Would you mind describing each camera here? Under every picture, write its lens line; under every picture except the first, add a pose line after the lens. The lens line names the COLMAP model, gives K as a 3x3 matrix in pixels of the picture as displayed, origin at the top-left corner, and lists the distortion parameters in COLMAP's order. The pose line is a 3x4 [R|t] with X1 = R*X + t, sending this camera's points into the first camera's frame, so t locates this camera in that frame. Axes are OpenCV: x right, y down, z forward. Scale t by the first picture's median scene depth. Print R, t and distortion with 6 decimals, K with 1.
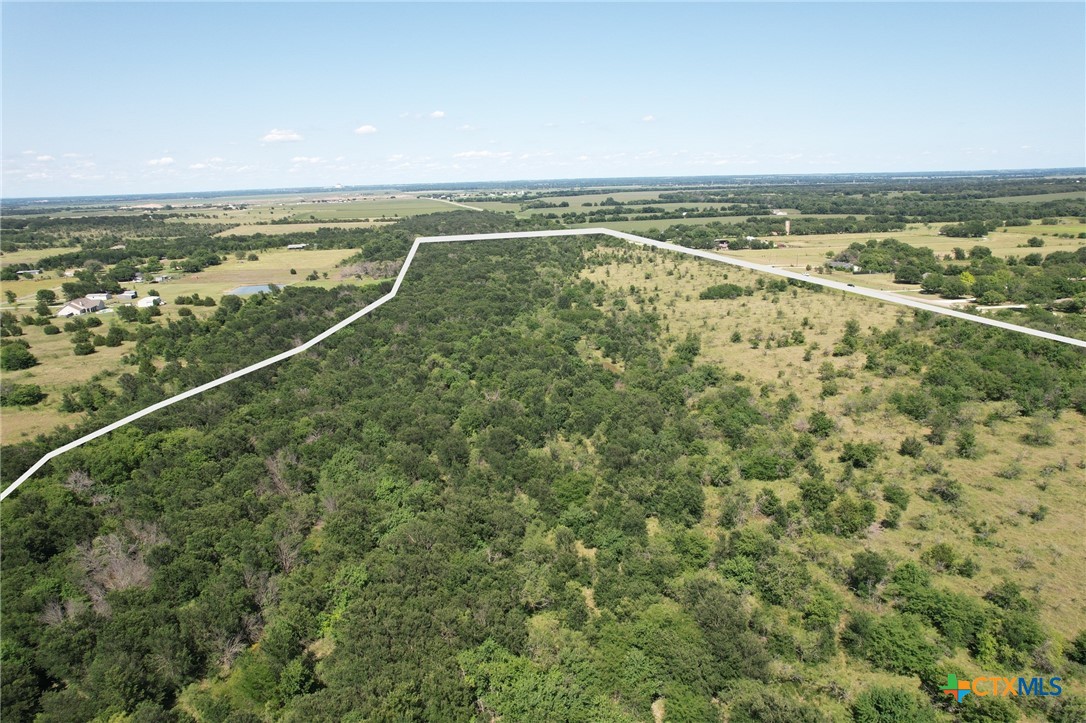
lens RADIAL K [[696.7, 0, 543.0], [0, 696.7, 361.5], [0, 0, 1]] dist [-0.075217, 0.073437]
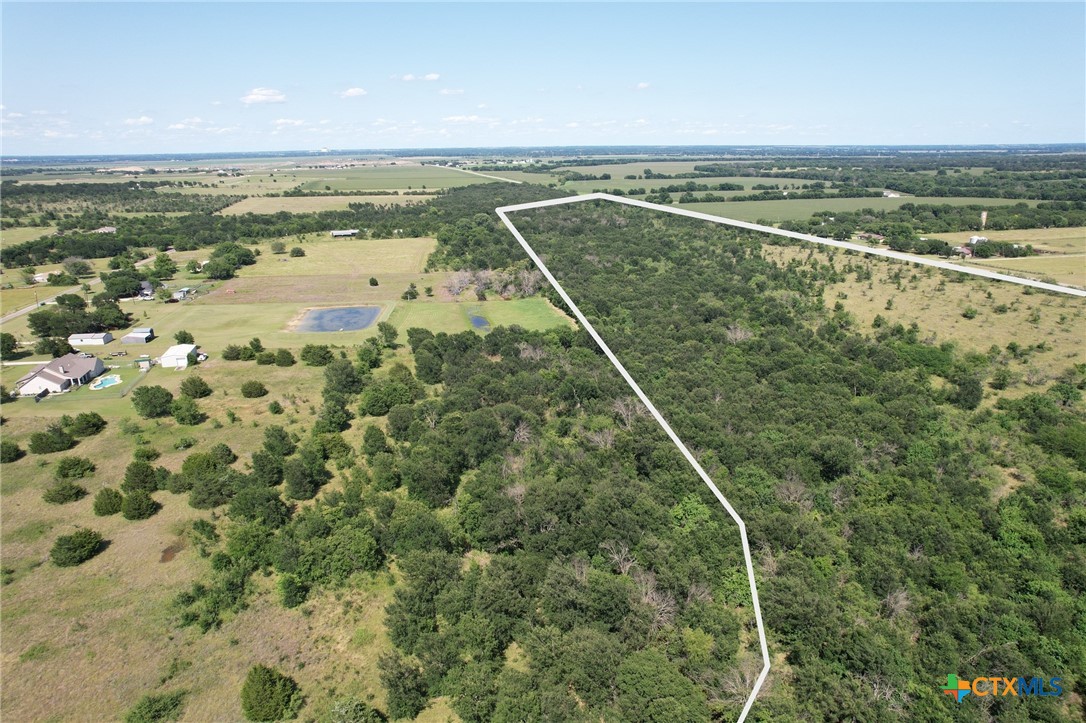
lens RADIAL K [[696.7, 0, 543.0], [0, 696.7, 361.5], [0, 0, 1]] dist [-0.075217, 0.073437]
pose [[0.999685, 0.009655, 0.023165, -0.088862], [-0.010679, 0.998951, 0.044523, -0.035573], [-0.022711, -0.044756, 0.998740, 0.130171]]
